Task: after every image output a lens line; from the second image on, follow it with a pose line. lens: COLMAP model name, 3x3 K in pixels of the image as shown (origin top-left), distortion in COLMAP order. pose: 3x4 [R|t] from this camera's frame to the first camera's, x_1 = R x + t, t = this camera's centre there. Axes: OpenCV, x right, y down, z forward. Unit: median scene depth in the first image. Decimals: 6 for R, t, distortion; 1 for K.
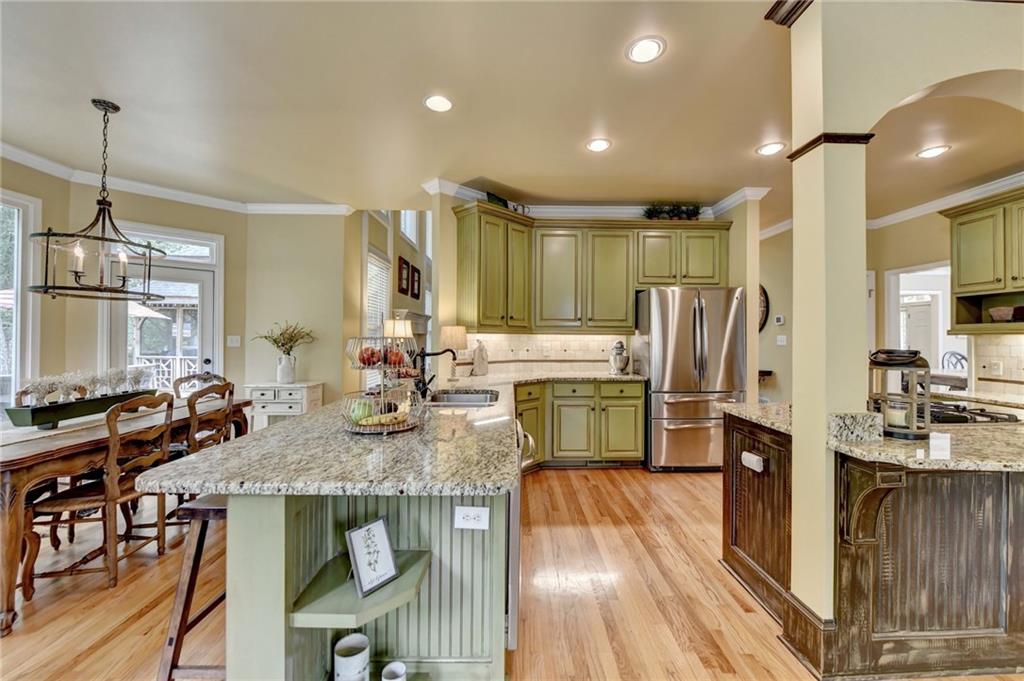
lens RADIAL K [[403.6, 0, 519.6], [0, 403.6, 335.0], [0, 0, 1]] dist [-0.008889, -0.000509]
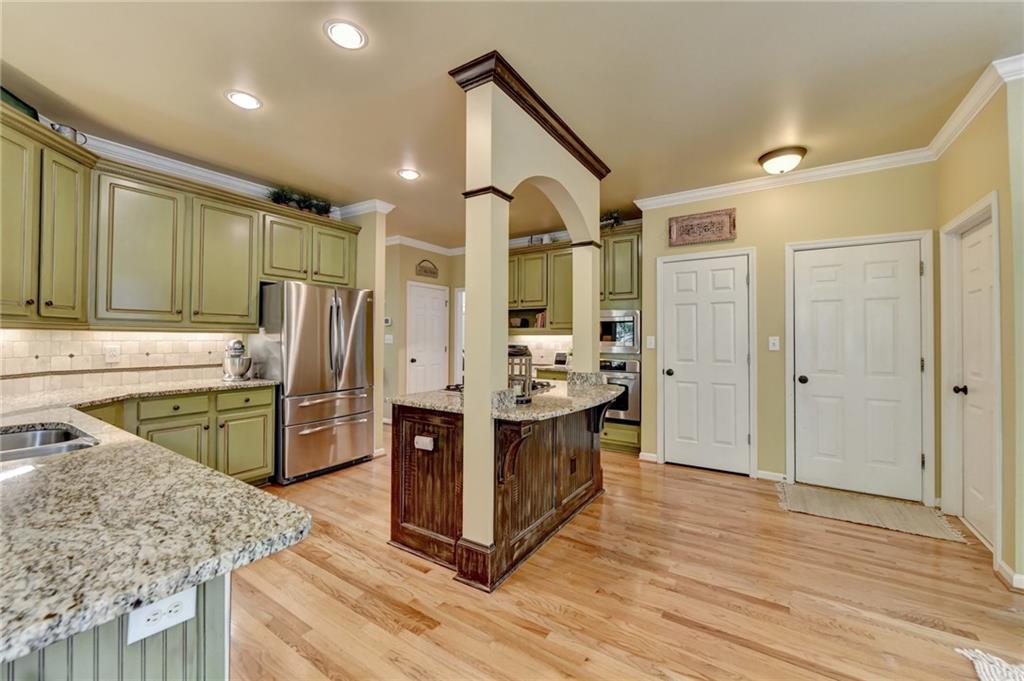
lens RADIAL K [[403.6, 0, 519.6], [0, 403.6, 335.0], [0, 0, 1]] dist [-0.008889, -0.000509]
pose [[0.559472, 0.005623, 0.828830, -0.139588], [-0.007365, 0.999971, -0.001813, 0.001039], [-0.828816, -0.005090, 0.559498, 0.070148]]
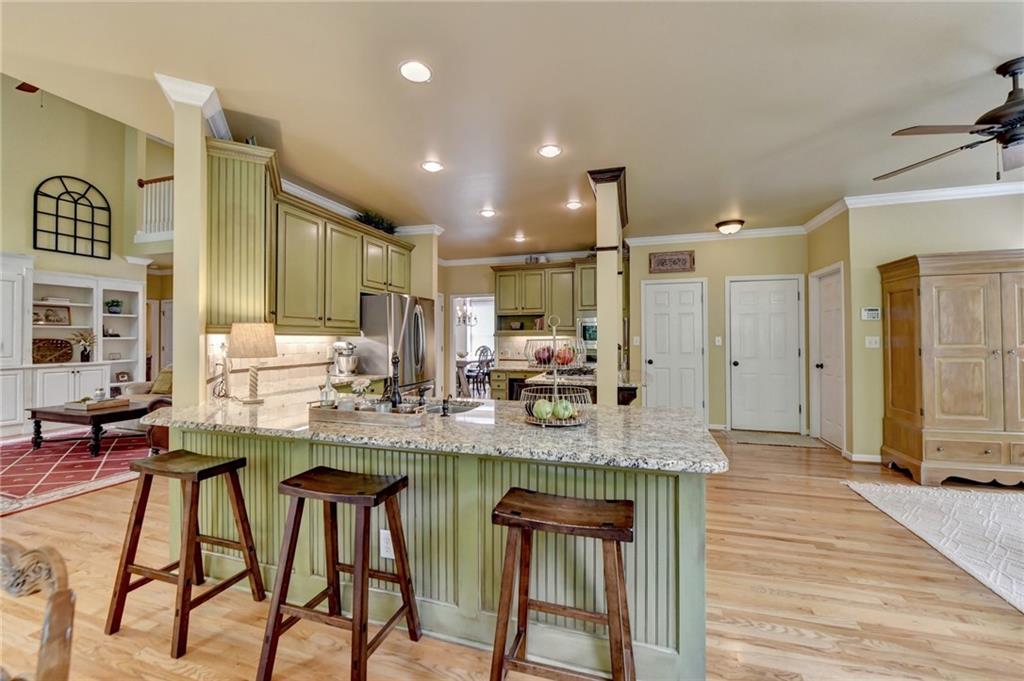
lens RADIAL K [[405.6, 0, 519.7], [0, 405.6, 334.6], [0, 0, 1]] dist [-0.007761, -0.000486]
pose [[0.305101, 0.004805, 0.952308, -0.690576], [-0.002115, 0.999988, -0.004368, -0.000103], [-0.952318, -0.000681, 0.305108, 0.369403]]
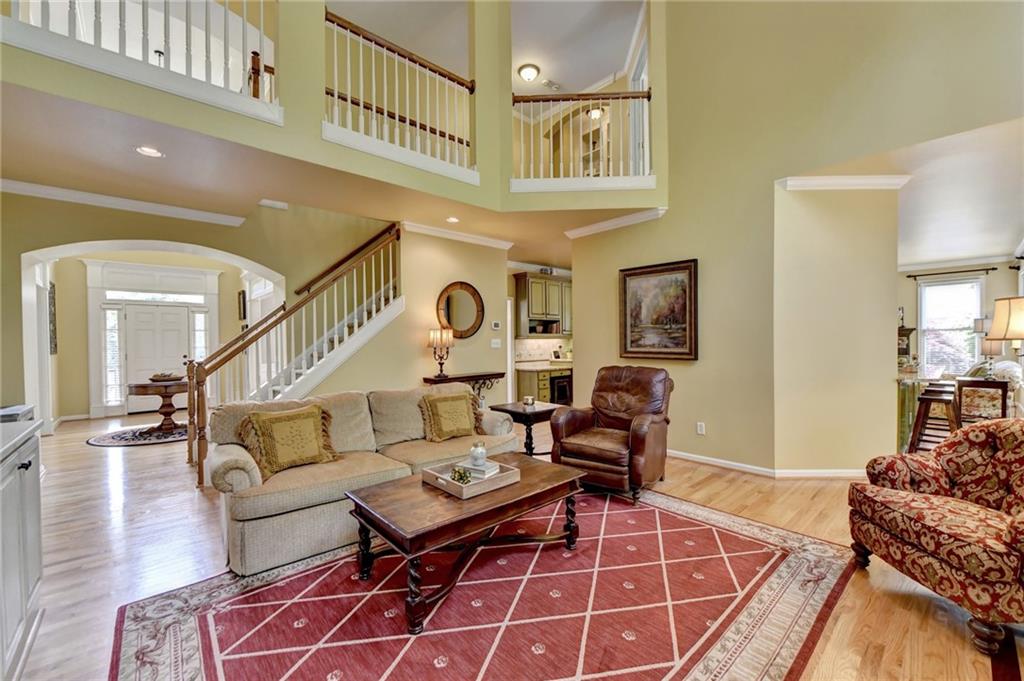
lens RADIAL K [[407.2, 0, 517.0], [0, 407.2, 335.1], [0, 0, 1]] dist [-0.012344, 0.000121]
pose [[-0.660592, 0.011418, 0.750658, -0.354012], [0.003371, 0.999919, -0.012243, 0.005219], [-0.750737, -0.005557, -0.660577, 2.532779]]
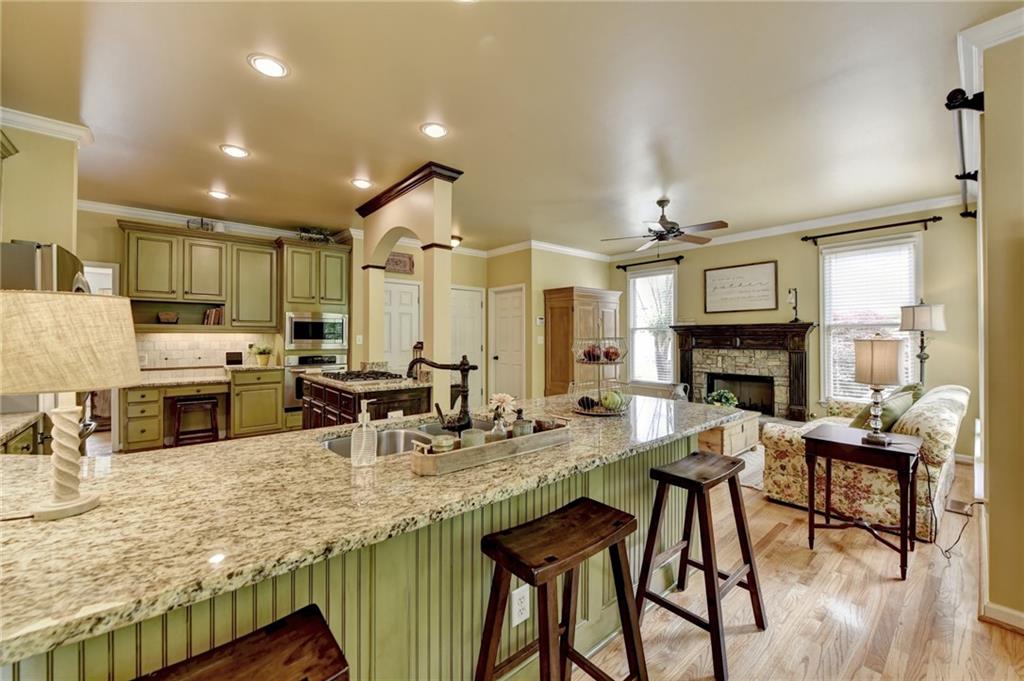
lens RADIAL K [[403.6, 0, 519.6], [0, 403.6, 335.0], [0, 0, 1]] dist [-0.008889, -0.000509]
pose [[-0.644314, -0.001495, 0.764760, -0.546767], [-0.008252, 0.999953, -0.004998, 0.002124], [-0.764717, -0.009531, -0.644296, 0.965180]]
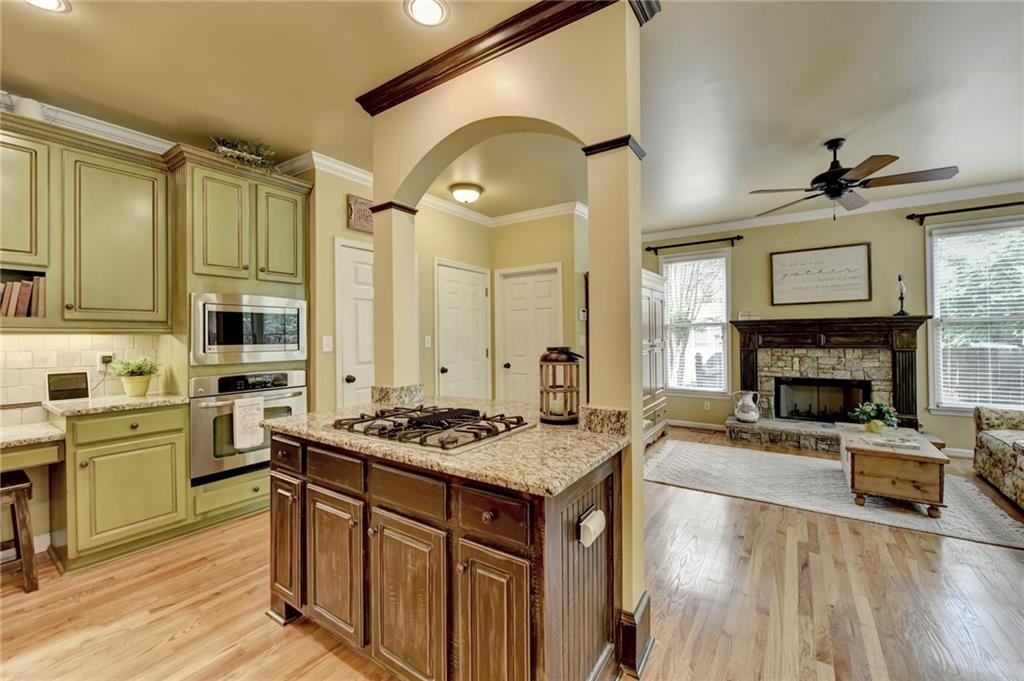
lens RADIAL K [[407.2, 0, 517.0], [0, 407.2, 335.1], [0, 0, 1]] dist [-0.012344, 0.000121]
pose [[-0.819300, 0.004881, 0.573345, 0.179498], [0.002566, 0.999985, -0.004847, 0.003501], [-0.573360, -0.002500, -0.819300, 0.944035]]
